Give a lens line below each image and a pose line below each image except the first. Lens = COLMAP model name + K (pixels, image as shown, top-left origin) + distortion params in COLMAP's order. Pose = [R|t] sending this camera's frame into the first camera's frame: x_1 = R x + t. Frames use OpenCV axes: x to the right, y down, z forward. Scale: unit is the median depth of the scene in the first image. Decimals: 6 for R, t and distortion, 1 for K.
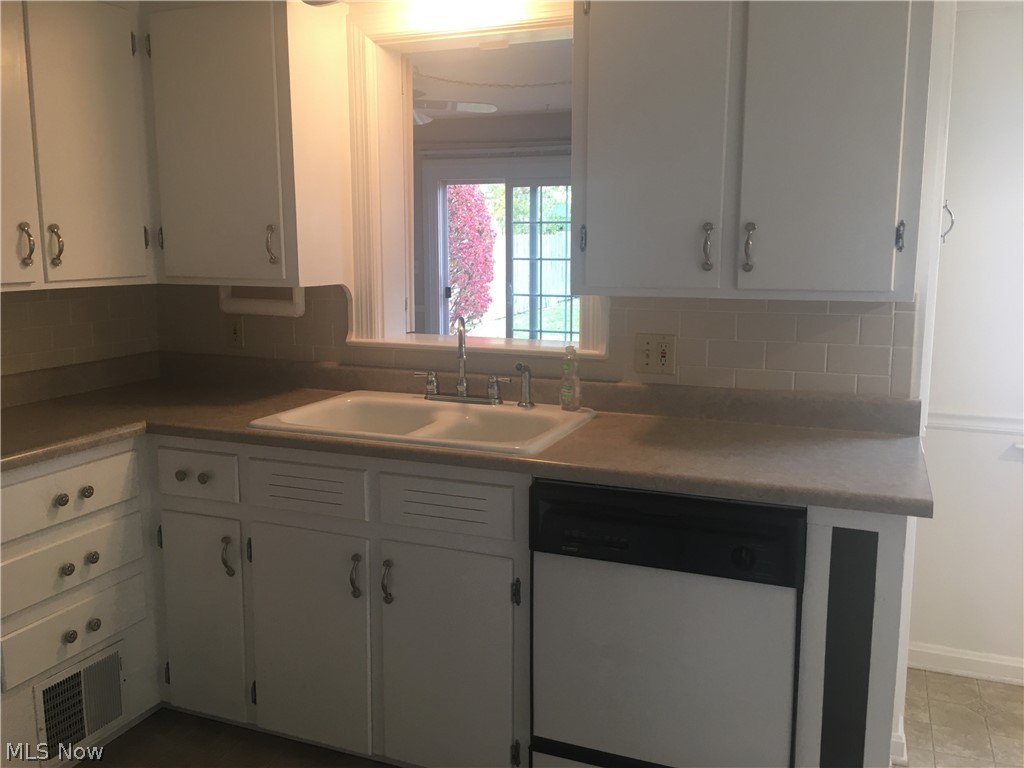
lens RADIAL K [[875.4, 0, 513.4], [0, 875.4, 381.0], [0, 0, 1]] dist [0.068397, -0.113414]
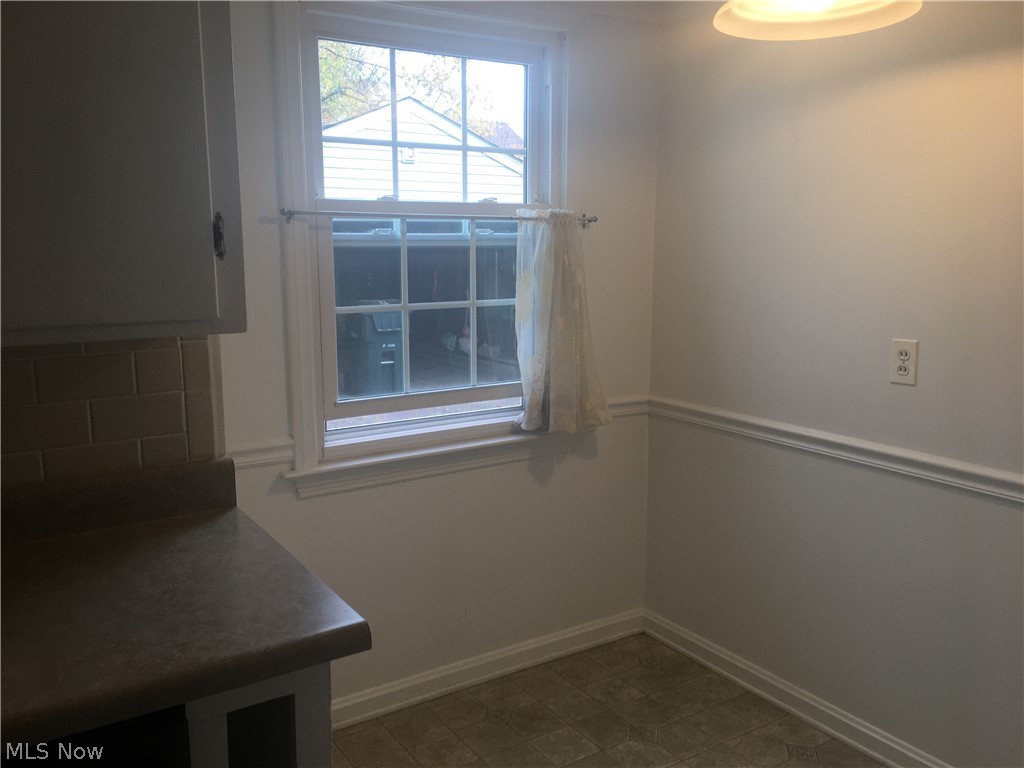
lens RADIAL K [[875.4, 0, 512.4], [0, 875.4, 386.1], [0, 0, 1]] dist [0.068397, -0.113414]
pose [[0.565214, -0.138943, 0.813160, 0.007048], [0.127454, 0.988586, 0.080327, -0.077399], [-0.815039, 0.058239, 0.576471, 0.444153]]
